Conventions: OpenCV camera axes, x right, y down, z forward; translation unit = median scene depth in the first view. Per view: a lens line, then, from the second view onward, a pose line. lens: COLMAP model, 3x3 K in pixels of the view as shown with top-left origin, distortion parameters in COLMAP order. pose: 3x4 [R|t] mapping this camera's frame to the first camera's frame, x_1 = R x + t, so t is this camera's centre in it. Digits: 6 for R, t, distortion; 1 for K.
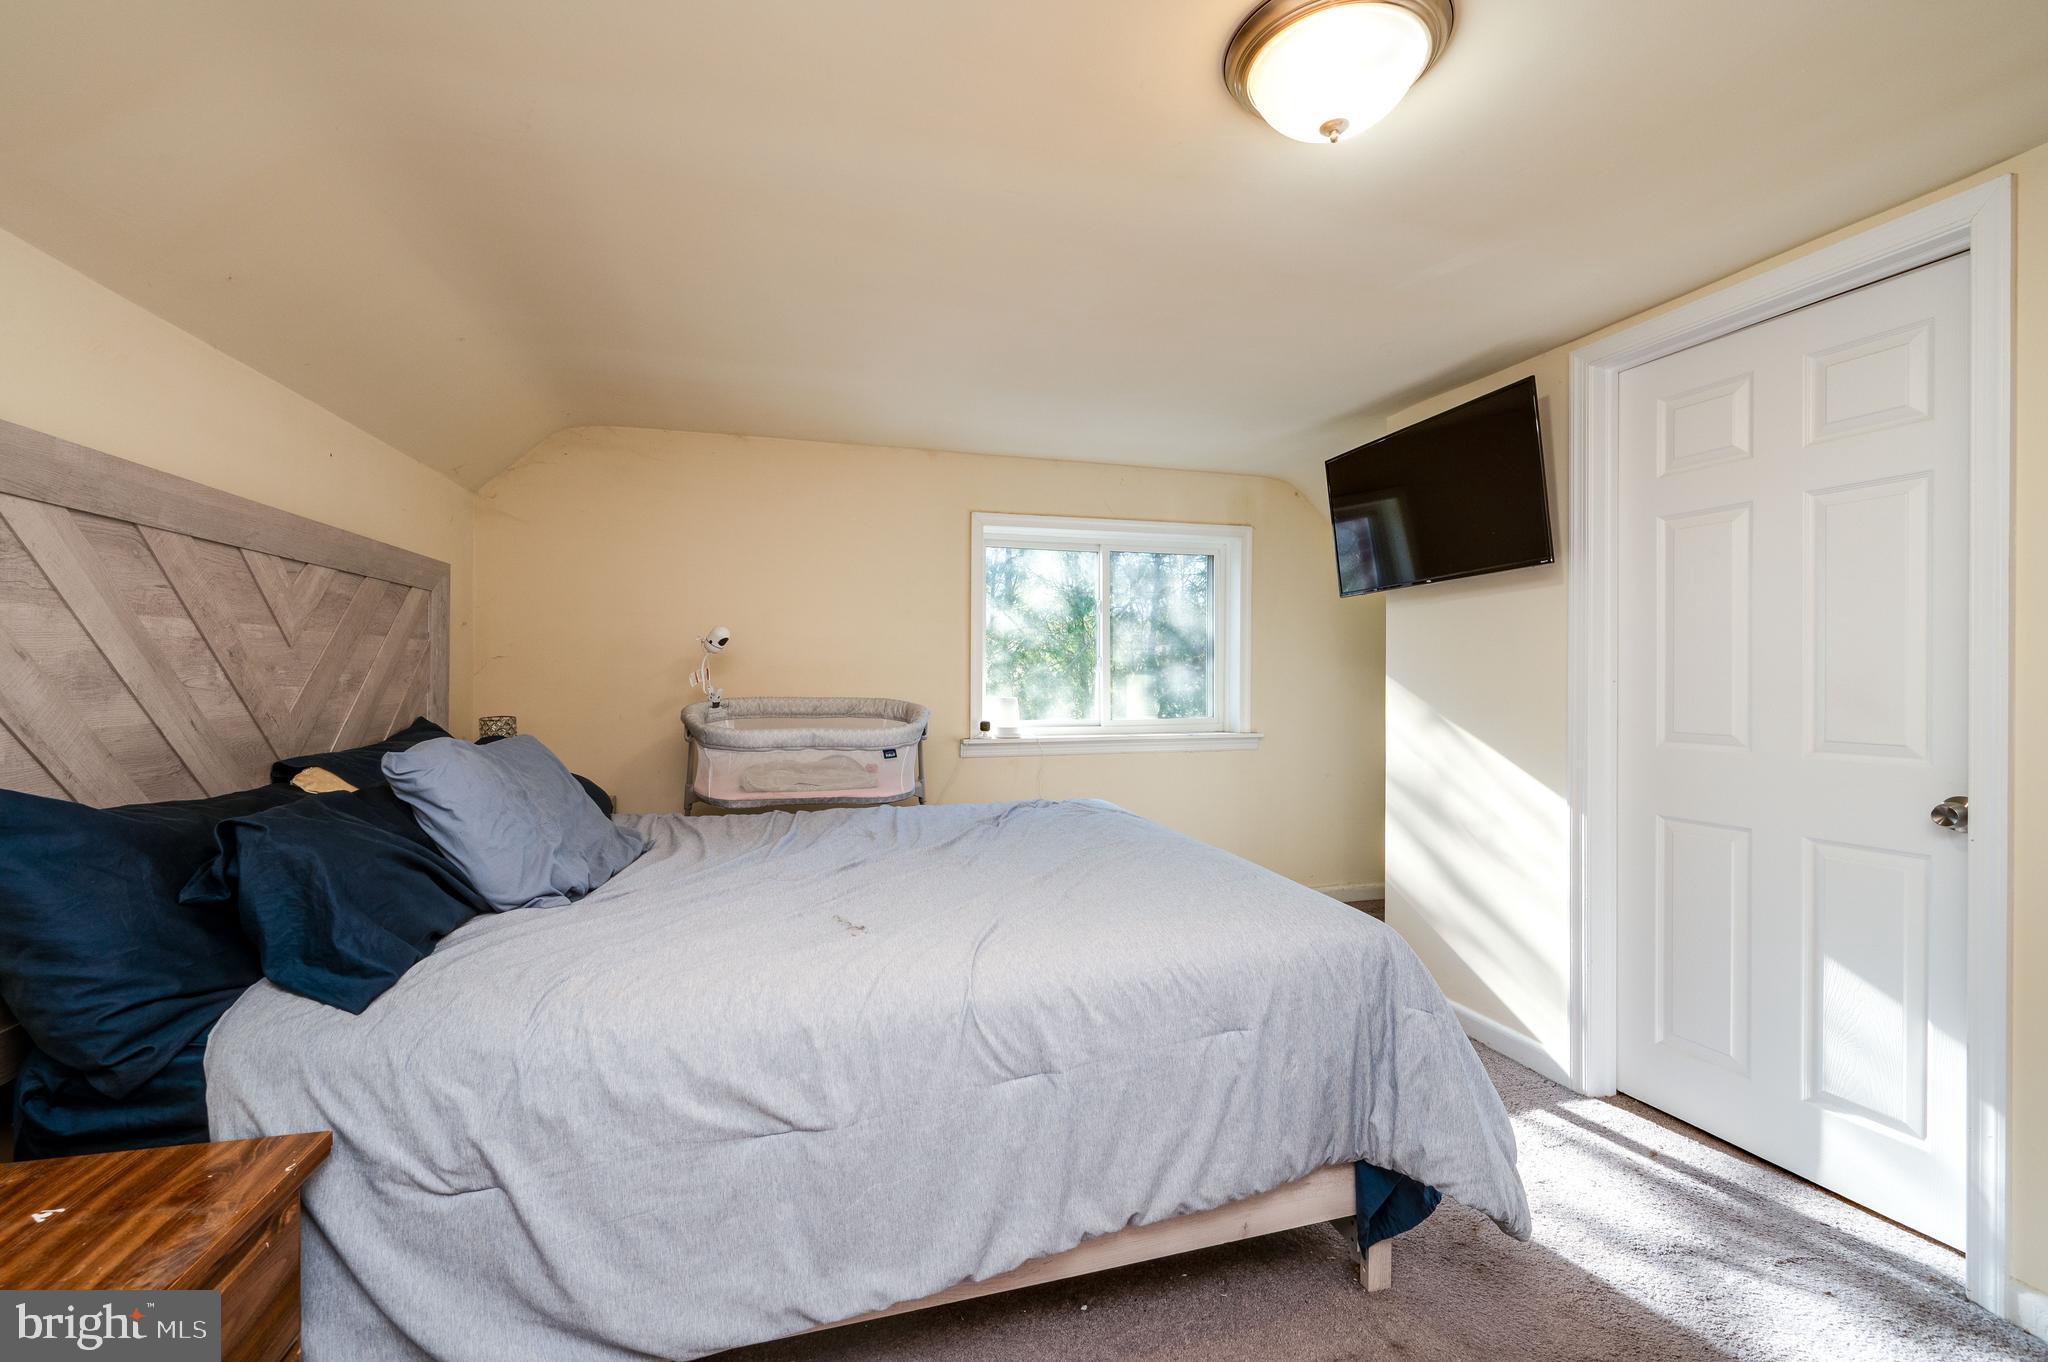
lens RADIAL K [[873.2, 0, 1014.6], [0, 873.2, 680.9], [0, 0, 1]] dist [-0.001955, 0.000083]
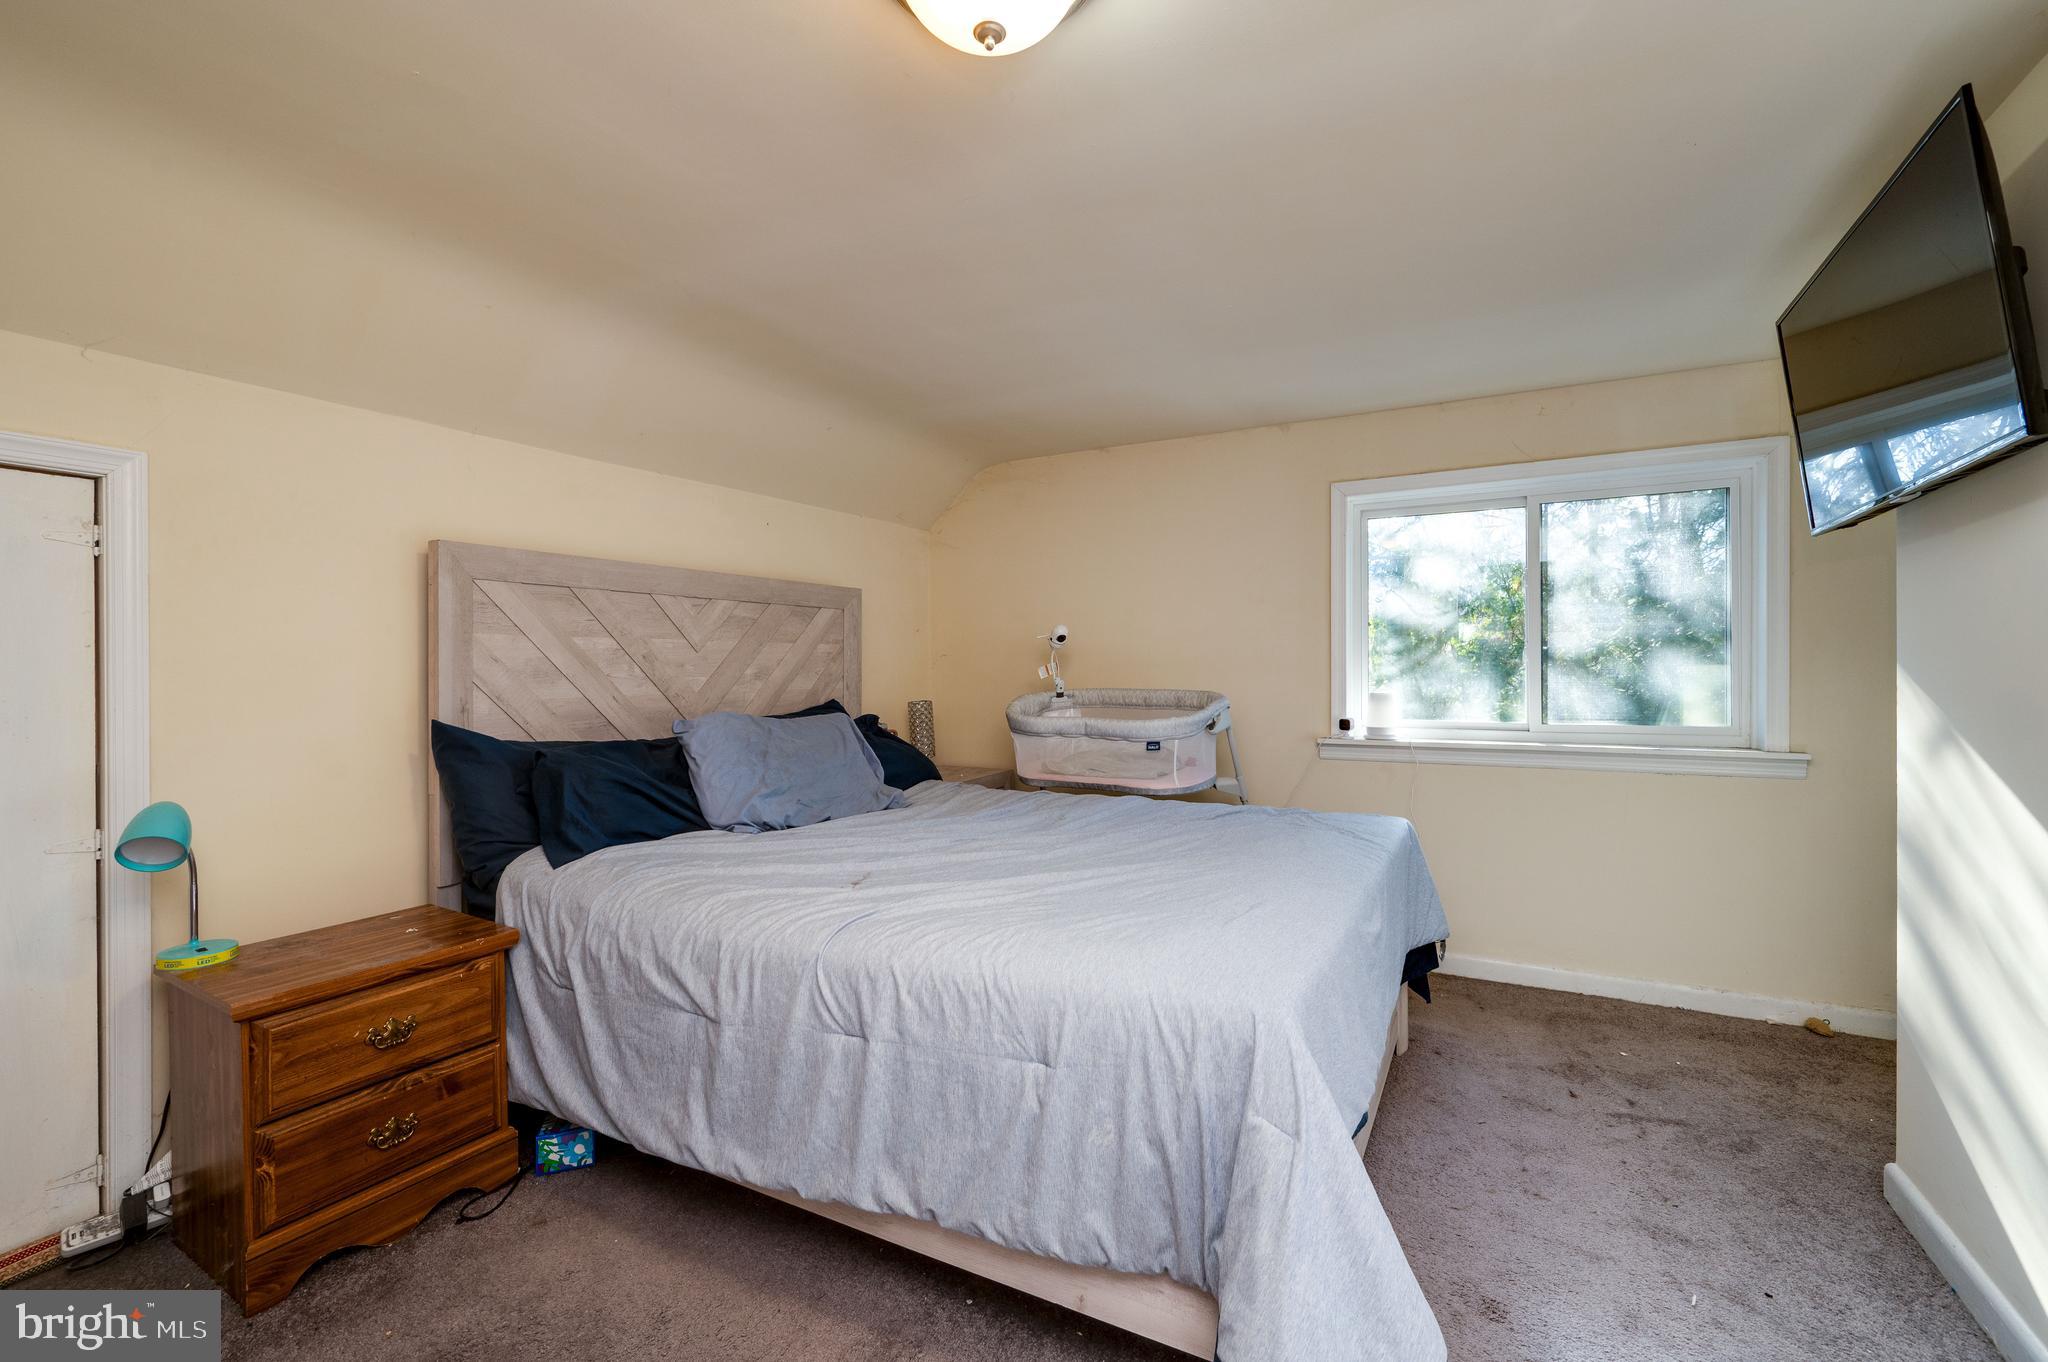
lens RADIAL K [[873.2, 0, 1015.8], [0, 873.2, 676.1], [0, 0, 1]] dist [-0.001955, 0.000083]
pose [[0.702965, 0.000551, -0.711224, 0.810327], [0.000891, 0.999998, 0.001655, 0.003021], [0.711224, -0.001798, 0.702963, 0.331933]]
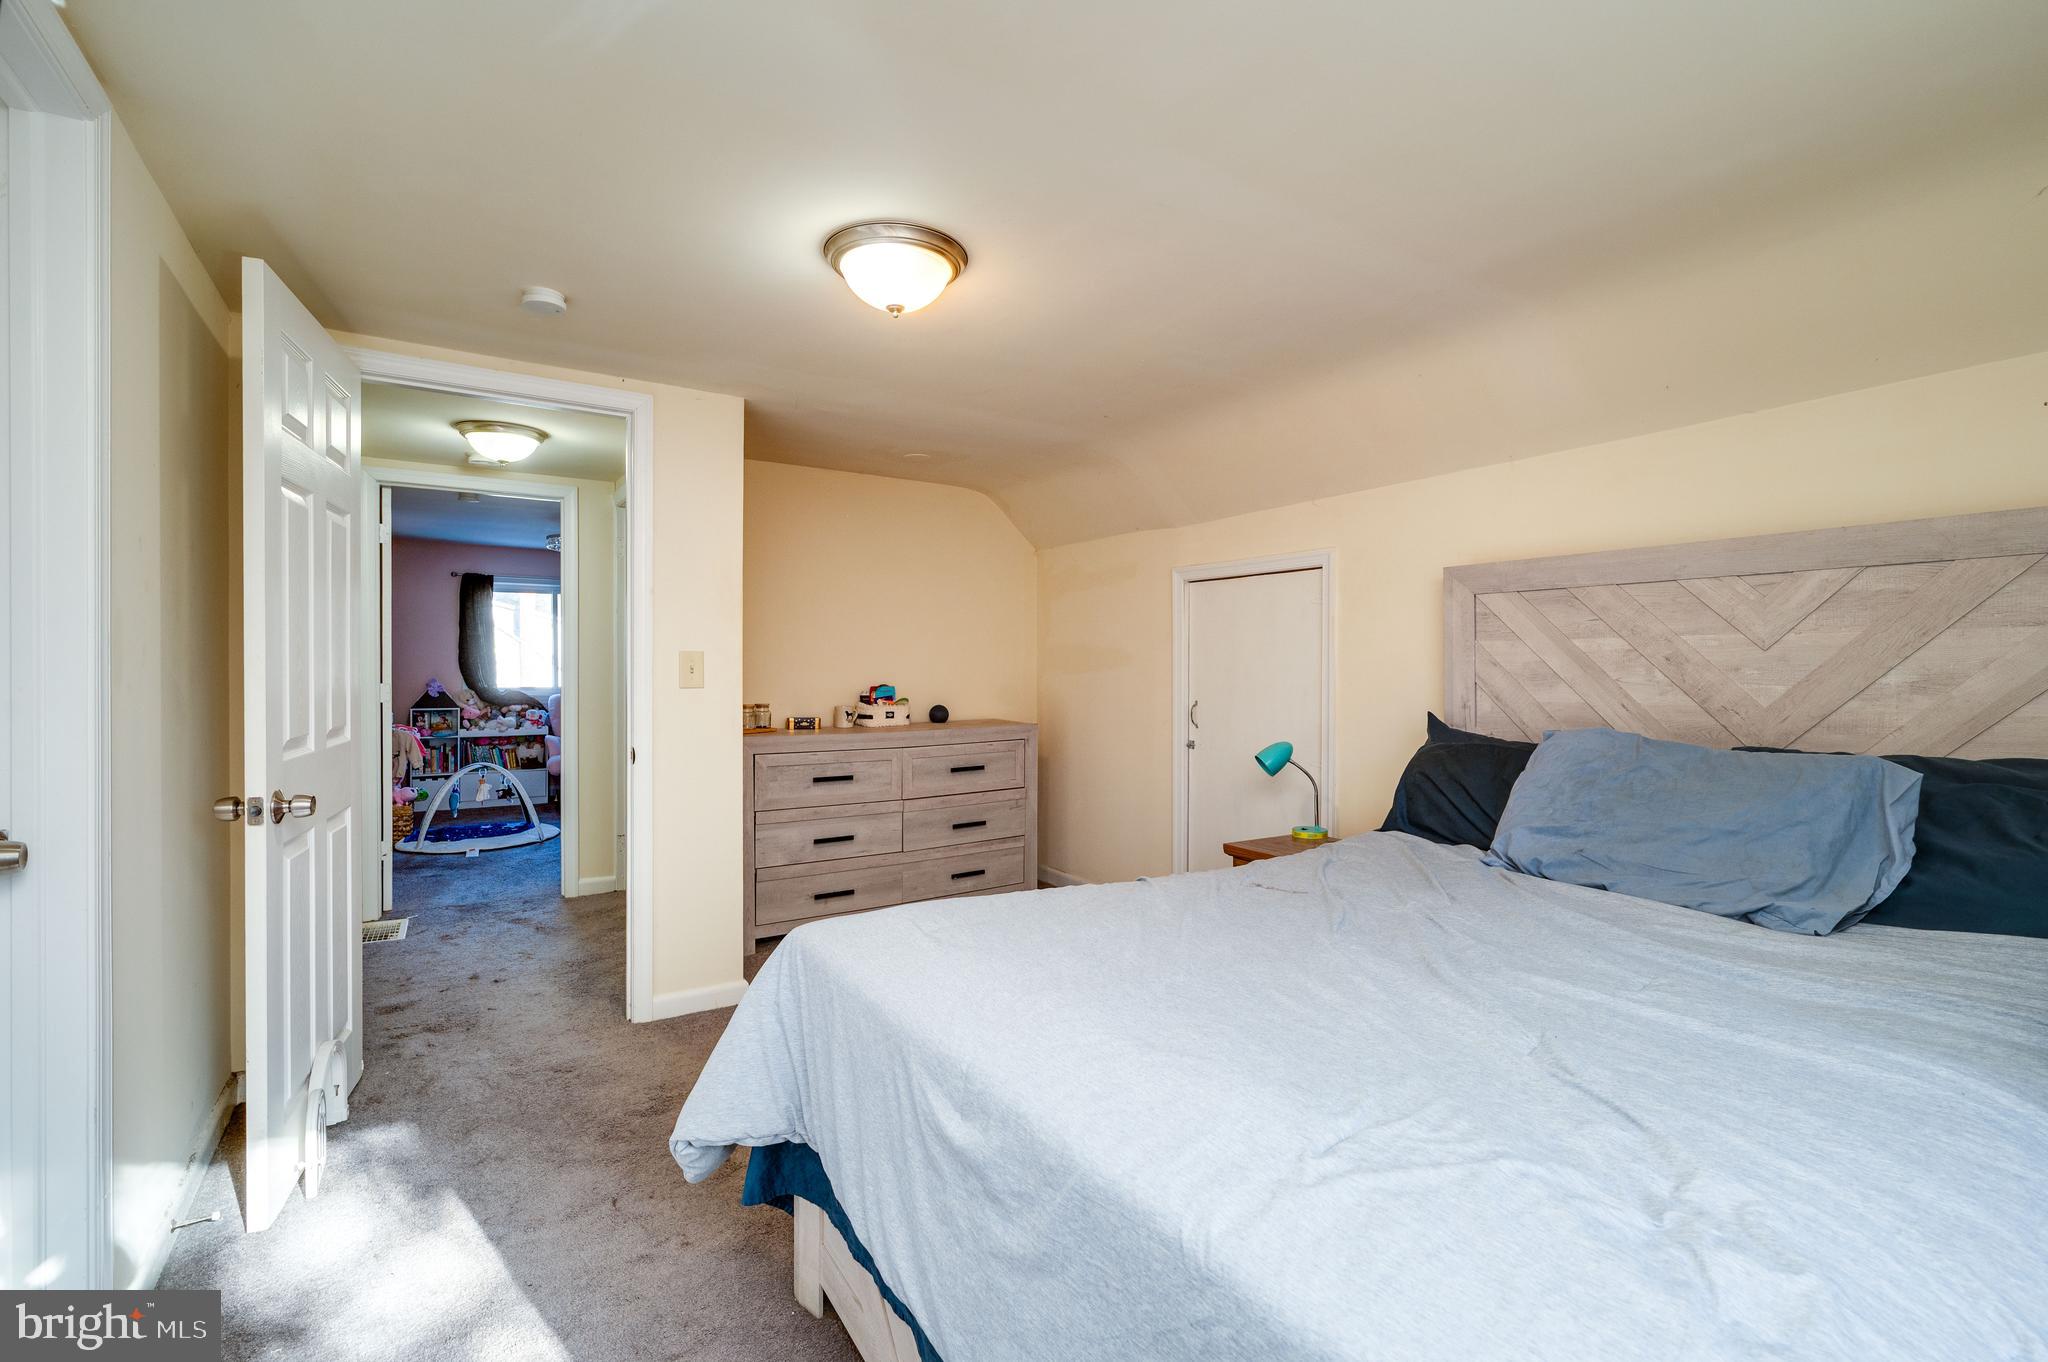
lens RADIAL K [[873.2, 0, 1028.7], [0, 873.2, 670.0], [0, 0, 1]] dist [-0.001955, 0.000083]
pose [[-0.952711, 0.002493, -0.303868, 0.485926], [-0.001303, 0.999924, 0.012289, -0.029943], [0.303875, 0.012103, -0.952635, 2.032006]]
